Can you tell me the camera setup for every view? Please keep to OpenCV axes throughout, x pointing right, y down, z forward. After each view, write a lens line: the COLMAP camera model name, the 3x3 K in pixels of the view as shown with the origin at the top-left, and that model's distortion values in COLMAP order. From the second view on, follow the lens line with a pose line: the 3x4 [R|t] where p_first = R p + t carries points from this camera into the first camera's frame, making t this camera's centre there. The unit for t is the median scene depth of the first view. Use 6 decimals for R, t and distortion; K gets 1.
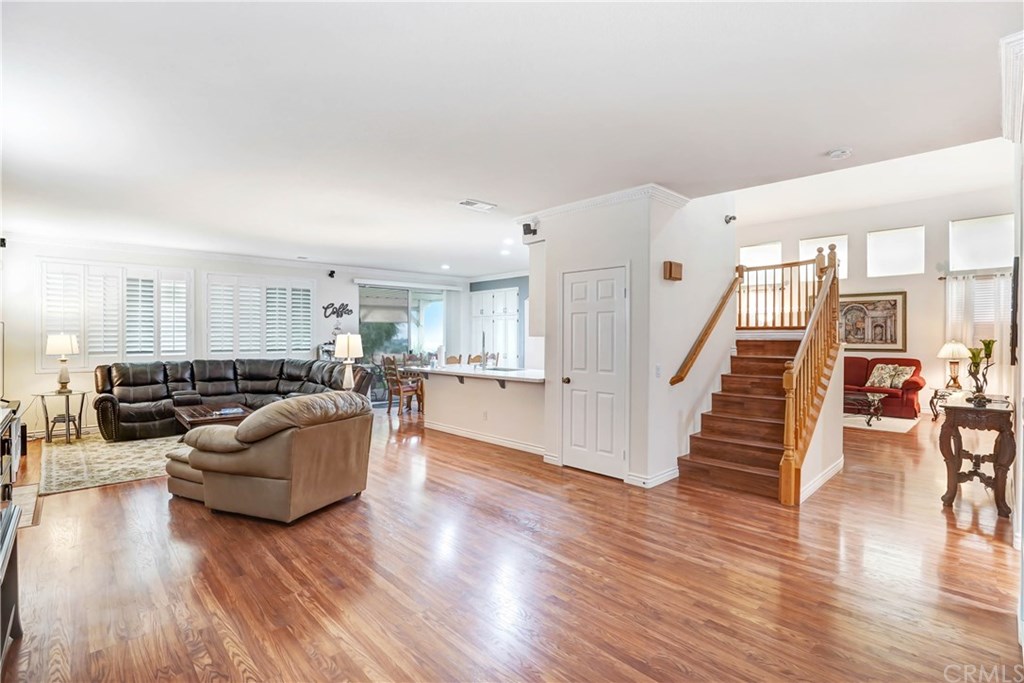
lens RADIAL K [[481.6, 0, 511.2], [0, 481.6, 340.9], [0, 0, 1]] dist [-0.002059, 0.000030]
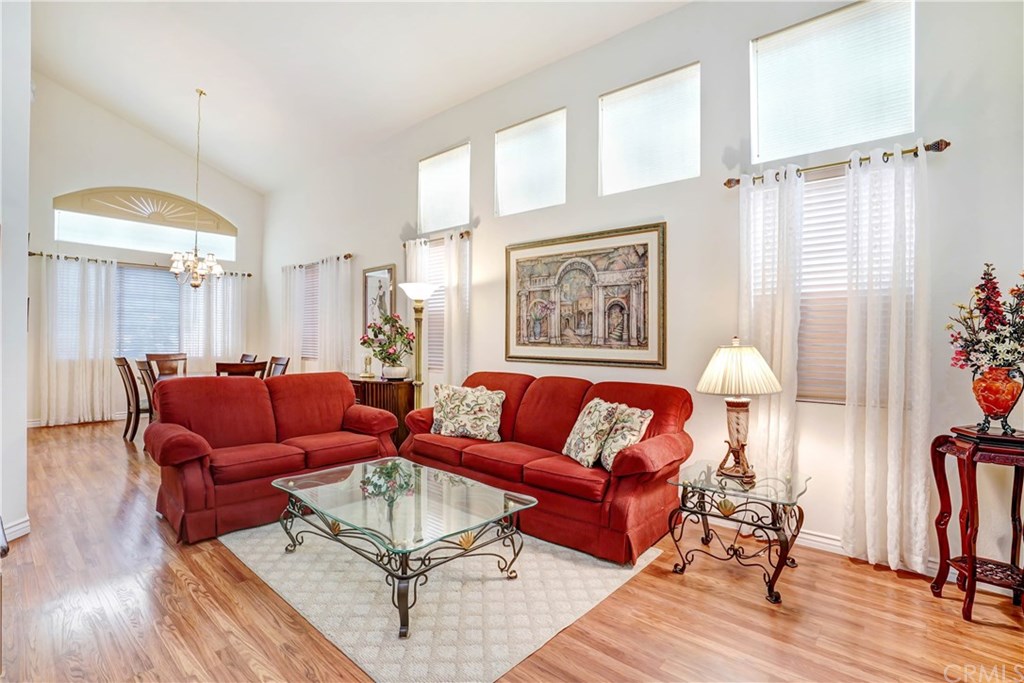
lens RADIAL K [[481.6, 0, 513.5], [0, 481.6, 336.3], [0, 0, 1]] dist [-0.002059, 0.000030]
pose [[0.996470, 0.012194, 0.083062, 0.651351], [-0.011670, 0.999909, -0.006792, -0.000470], [-0.083138, 0.005799, 0.996521, 0.592516]]
